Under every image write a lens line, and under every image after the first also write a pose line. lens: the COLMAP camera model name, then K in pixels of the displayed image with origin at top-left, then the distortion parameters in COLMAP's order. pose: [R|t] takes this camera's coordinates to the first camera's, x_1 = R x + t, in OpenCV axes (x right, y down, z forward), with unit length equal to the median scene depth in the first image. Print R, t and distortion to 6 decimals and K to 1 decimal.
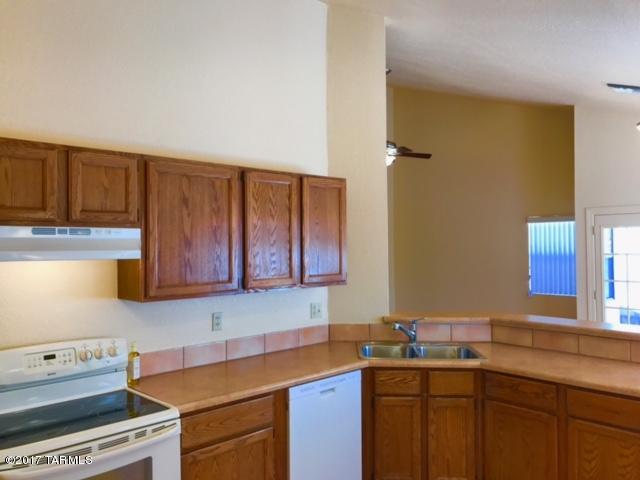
lens RADIAL K [[524.3, 0, 316.2], [0, 524.3, 239.8], [0, 0, 1]] dist [0.063585, -0.070507]
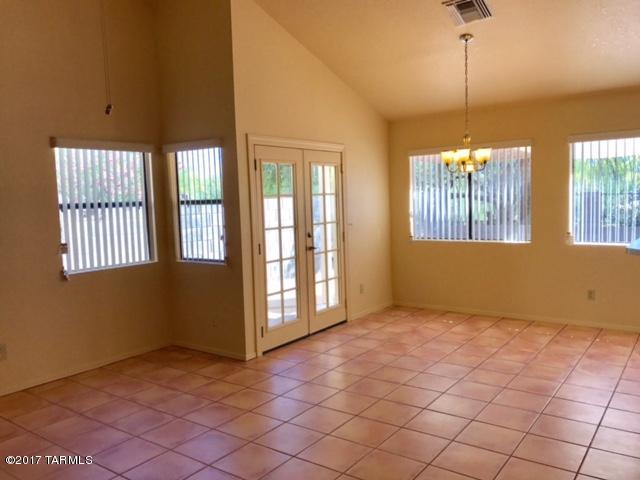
lens RADIAL K [[524.3, 0, 316.2], [0, 524.3, 239.8], [0, 0, 1]] dist [0.063585, -0.070507]
pose [[-0.171253, -0.063870, 0.983155, -0.437785], [0.022031, 0.997399, 0.068633, 0.073599], [-0.984981, 0.033413, -0.169400, 1.961355]]
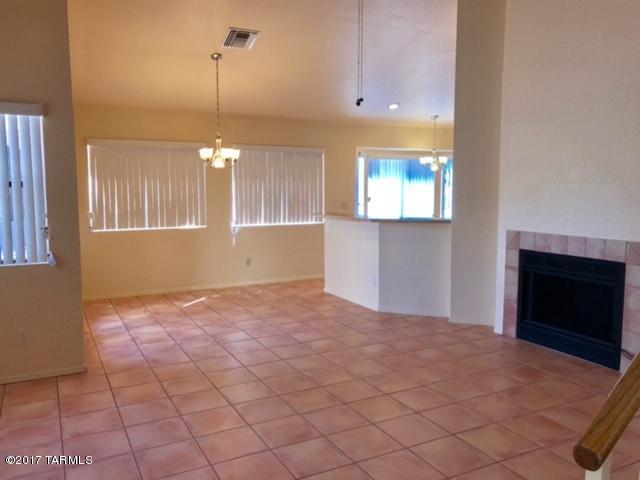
lens RADIAL K [[524.3, 0, 316.2], [0, 524.3, 239.8], [0, 0, 1]] dist [0.063585, -0.070507]
pose [[-0.961237, -0.016616, 0.275223, 0.116556], [0.007647, 0.996192, 0.086849, 0.087248], [-0.275618, 0.085587, -0.957449, 2.896925]]
